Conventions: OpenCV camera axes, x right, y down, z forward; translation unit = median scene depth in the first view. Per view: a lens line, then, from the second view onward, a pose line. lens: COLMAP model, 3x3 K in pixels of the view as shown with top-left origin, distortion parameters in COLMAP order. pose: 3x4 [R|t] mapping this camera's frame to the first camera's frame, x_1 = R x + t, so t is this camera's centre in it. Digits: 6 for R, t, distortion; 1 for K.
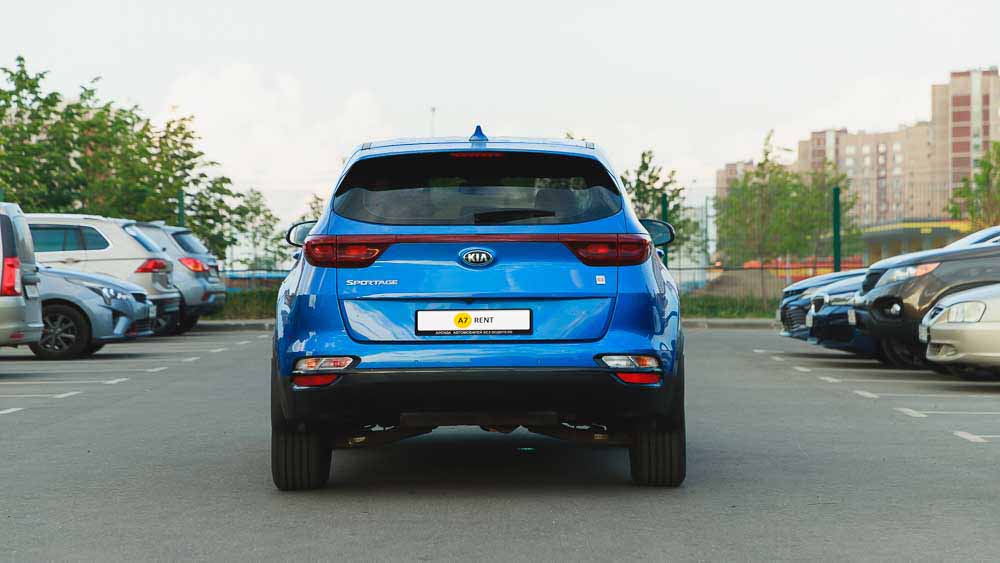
lens RADIAL K [[2850.8, 0, 499.1], [0, 2850.8, 227.1], [0, 0, 1]] dist [-0.027135, 52.586103]
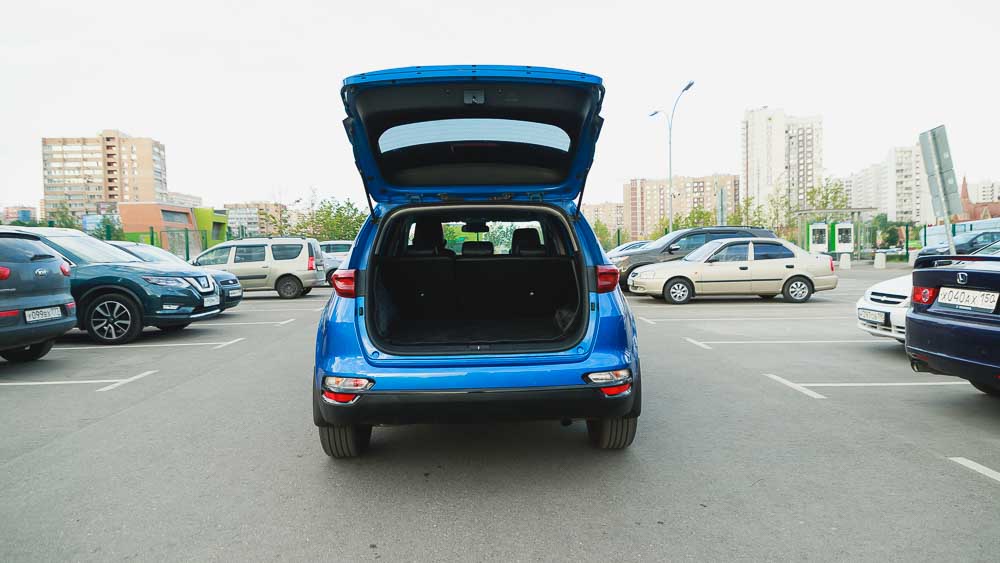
lens RADIAL K [[672.2, 0, 500.0], [0, 672.2, 281.5], [0, 0, 1]] dist [0.001890, 0.000996]
pose [[0.999243, -0.010279, 0.037525, -0.003441], [0.008014, 0.998165, 0.060026, -0.003344], [-0.038074, -0.059680, 0.997491, 0.283807]]
